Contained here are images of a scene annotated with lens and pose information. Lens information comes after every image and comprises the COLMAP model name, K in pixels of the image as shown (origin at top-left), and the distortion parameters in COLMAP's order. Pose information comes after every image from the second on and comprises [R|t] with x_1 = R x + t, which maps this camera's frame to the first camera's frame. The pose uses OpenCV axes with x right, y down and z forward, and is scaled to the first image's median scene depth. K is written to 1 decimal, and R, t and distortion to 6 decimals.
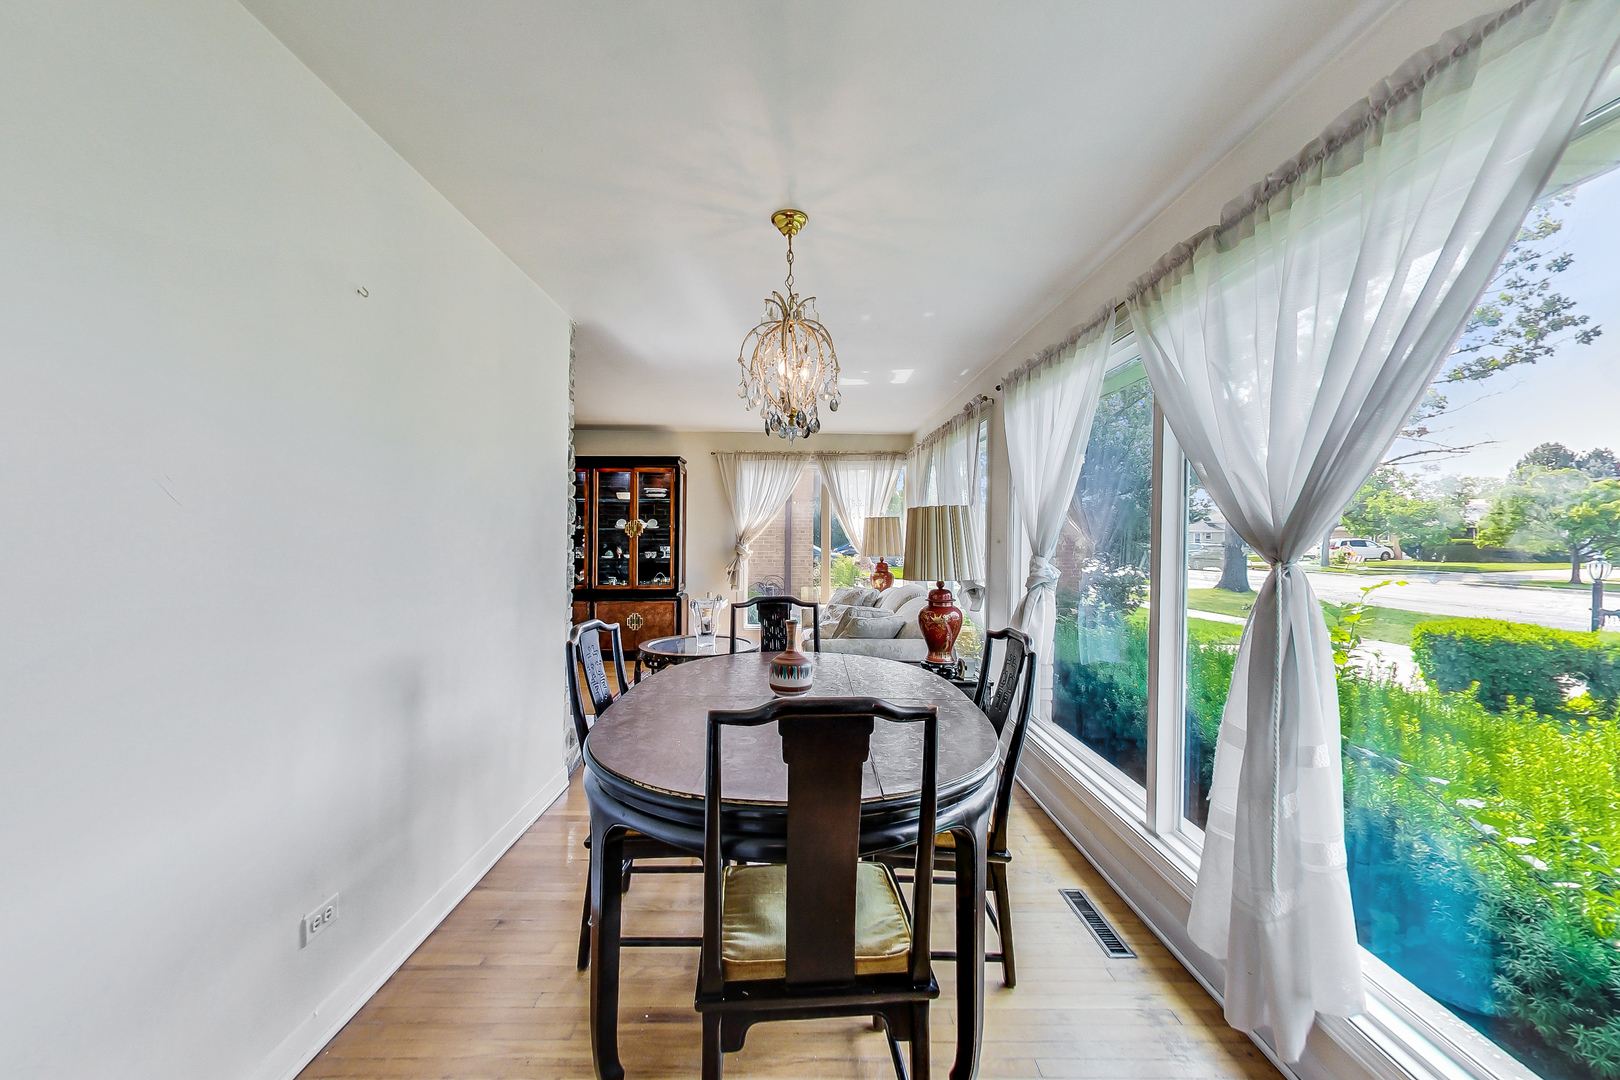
lens RADIAL K [[630.3, 0, 811.9], [0, 630.3, 533.8], [0, 0, 1]] dist [-0.002068, 0.001060]
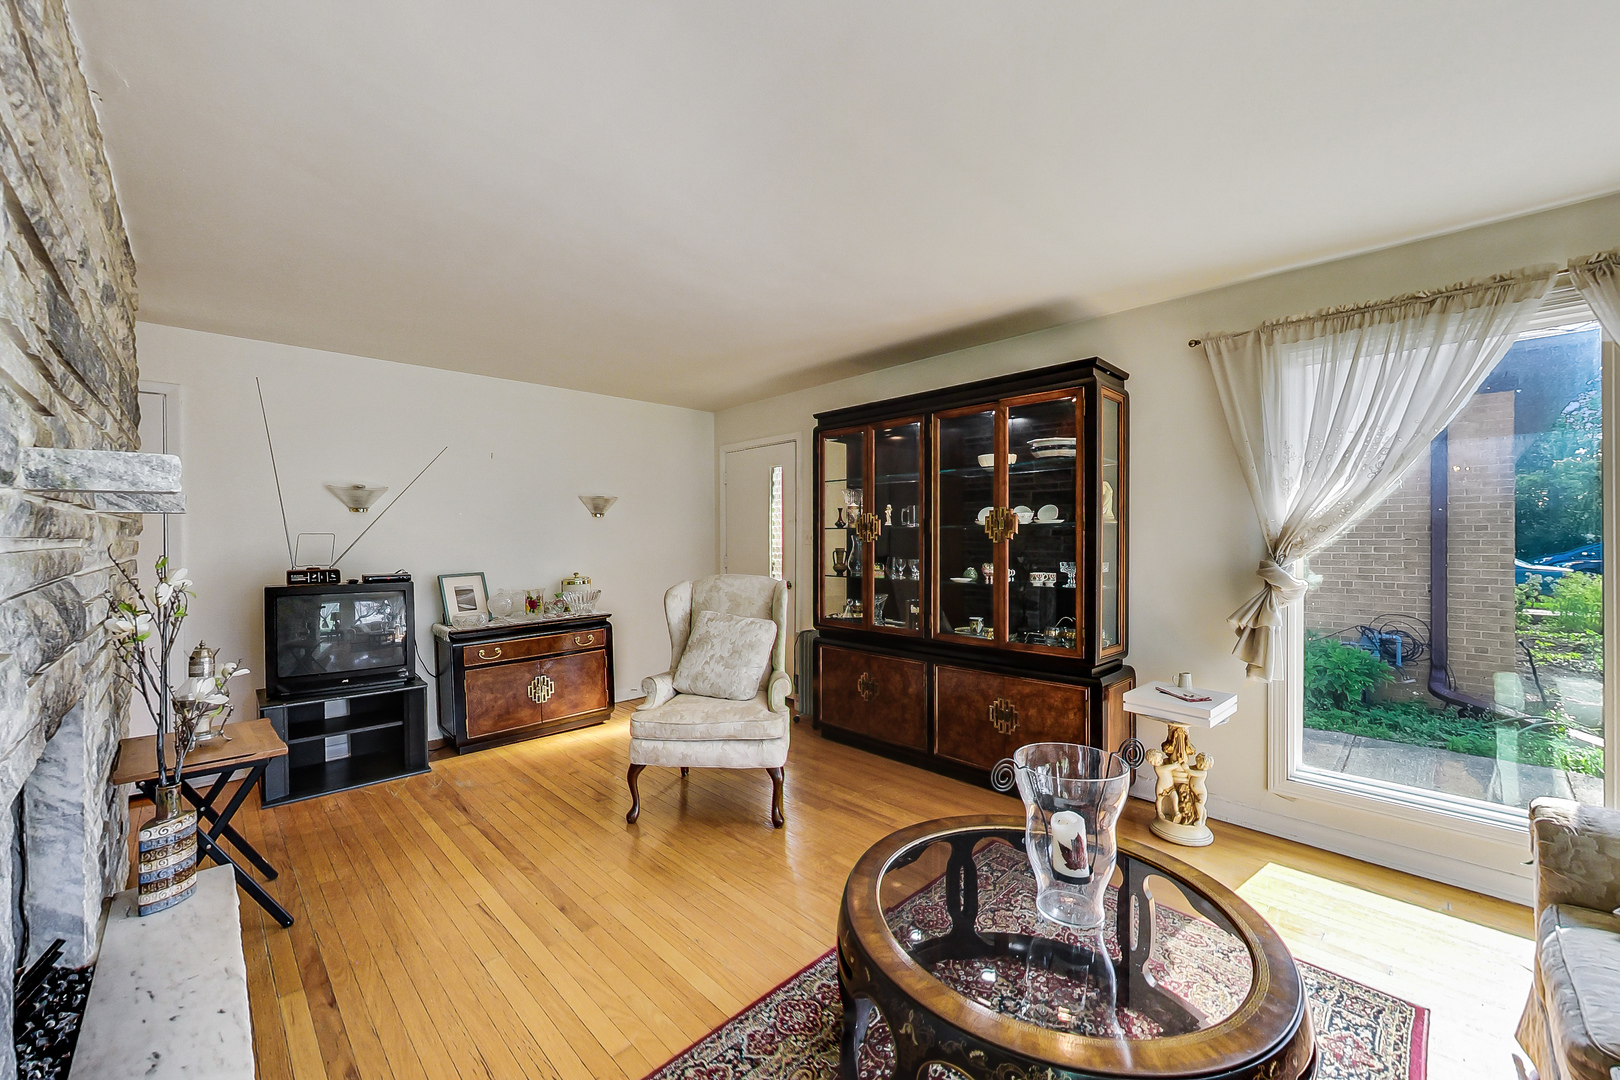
lens RADIAL K [[630.3, 0, 801.4], [0, 630.3, 538.4], [0, 0, 1]] dist [-0.002068, 0.001060]
pose [[0.680201, -0.005518, -0.733005, -0.029461], [0.004586, 0.999984, -0.003271, 0.003315], [0.733011, -0.001137, 0.680216, 0.546394]]
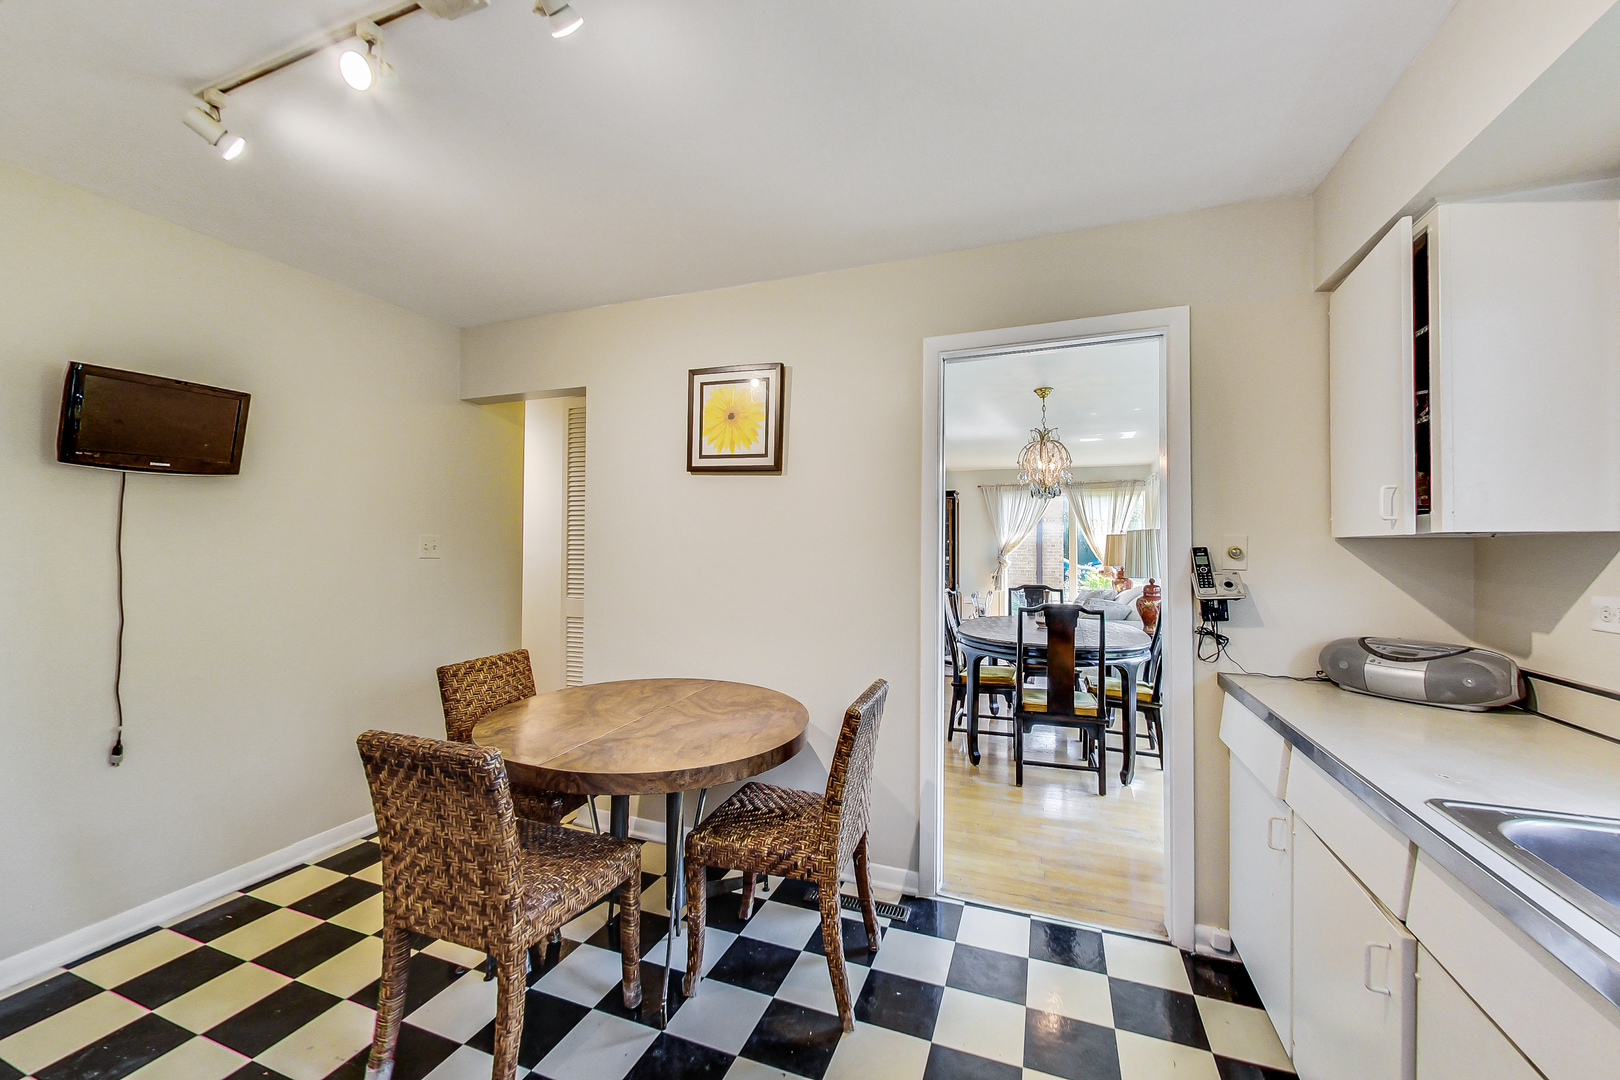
lens RADIAL K [[630.3, 0, 805.2], [0, 630.3, 533.7], [0, 0, 1]] dist [-0.002068, 0.001060]
pose [[0.924500, -0.011100, -0.381021, 0.007283], [0.002678, 0.999740, -0.022627, -0.000781], [0.381173, 0.019898, 0.924290, -0.364633]]
